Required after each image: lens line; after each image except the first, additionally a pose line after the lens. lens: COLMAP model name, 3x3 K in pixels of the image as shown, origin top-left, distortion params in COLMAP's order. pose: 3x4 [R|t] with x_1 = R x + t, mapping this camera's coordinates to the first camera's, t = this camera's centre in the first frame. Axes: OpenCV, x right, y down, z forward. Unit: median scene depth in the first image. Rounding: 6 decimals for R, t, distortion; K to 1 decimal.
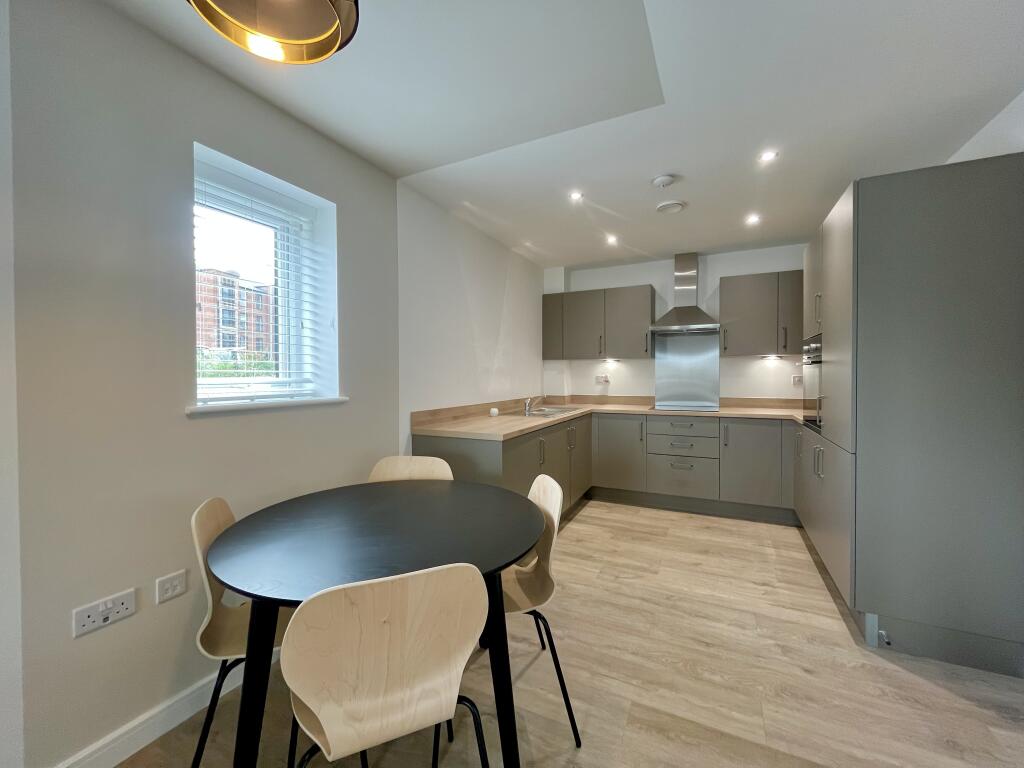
lens RADIAL K [[413.6, 0, 501.5], [0, 413.6, 381.2], [0, 0, 1]] dist [0.000176, -0.000866]
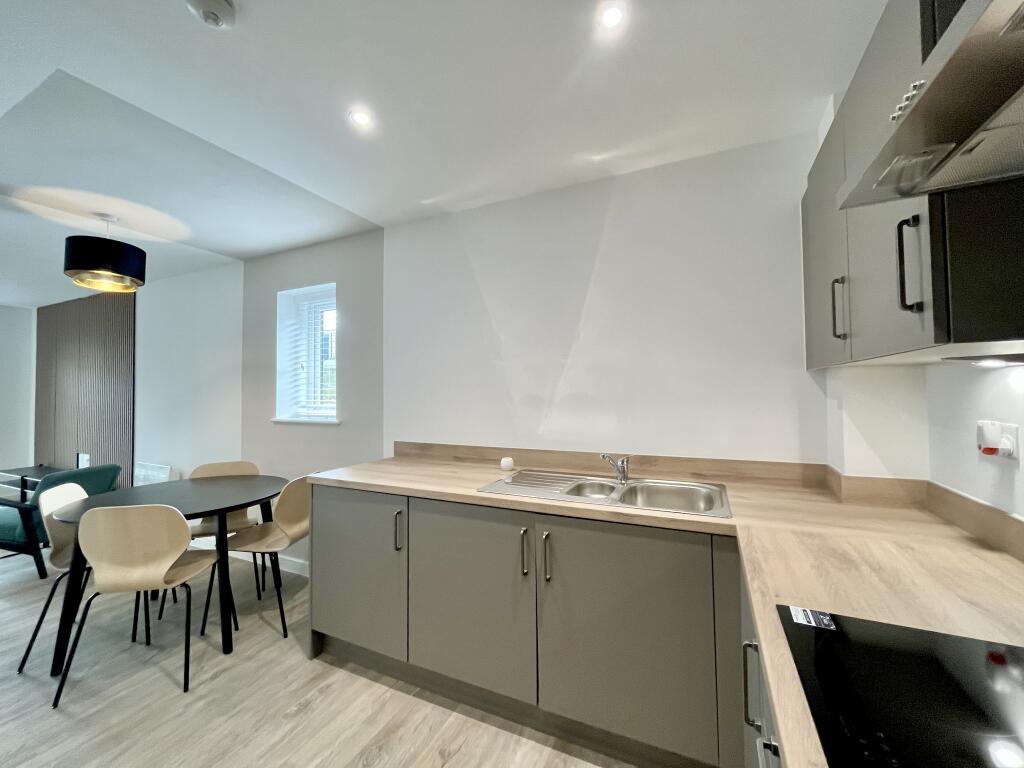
lens RADIAL K [[413.6, 0, 514.3], [0, 413.6, 379.4], [0, 0, 1]] dist [0.000176, -0.000866]
pose [[0.037253, -0.031578, -0.998807, 0.936623], [-0.011681, 0.999419, -0.032033, -0.054617], [0.999238, 0.012861, 0.036863, 1.438121]]
